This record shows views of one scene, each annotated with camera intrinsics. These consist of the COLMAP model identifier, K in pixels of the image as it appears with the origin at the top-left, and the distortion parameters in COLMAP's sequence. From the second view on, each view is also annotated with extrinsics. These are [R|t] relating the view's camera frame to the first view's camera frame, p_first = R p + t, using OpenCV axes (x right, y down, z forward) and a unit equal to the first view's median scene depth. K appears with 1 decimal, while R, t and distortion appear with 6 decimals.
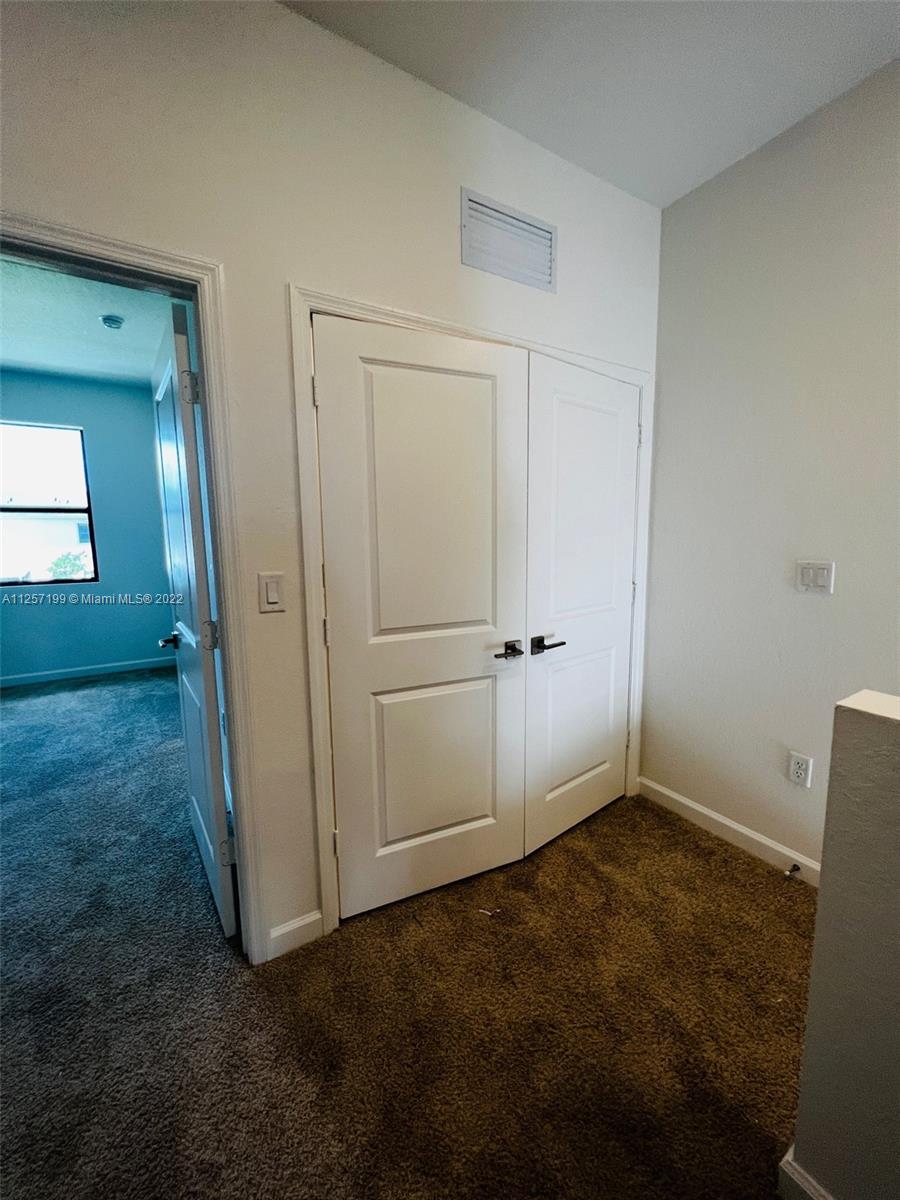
lens RADIAL K [[490.6, 0, 455.0], [0, 490.6, 599.8], [0, 0, 1]] dist [0.001821, 0.000096]
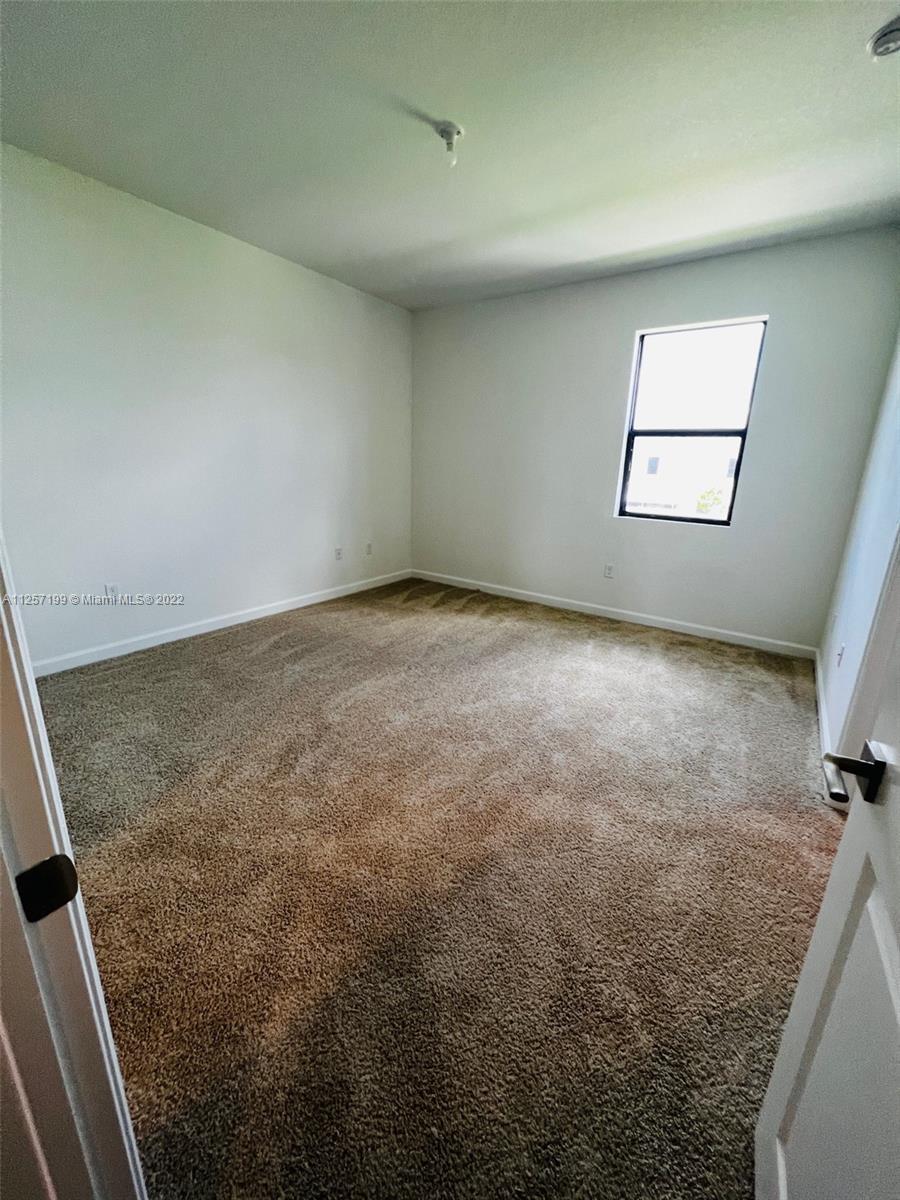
lens RADIAL K [[490.6, 0, 438.6], [0, 490.6, 600.1], [0, 0, 1]] dist [0.001821, 0.000096]
pose [[0.392423, 0.269916, -0.879289, -0.235429], [-0.153171, 0.961801, 0.226886, -0.041888], [0.906941, 0.045646, 0.418776, 0.322597]]
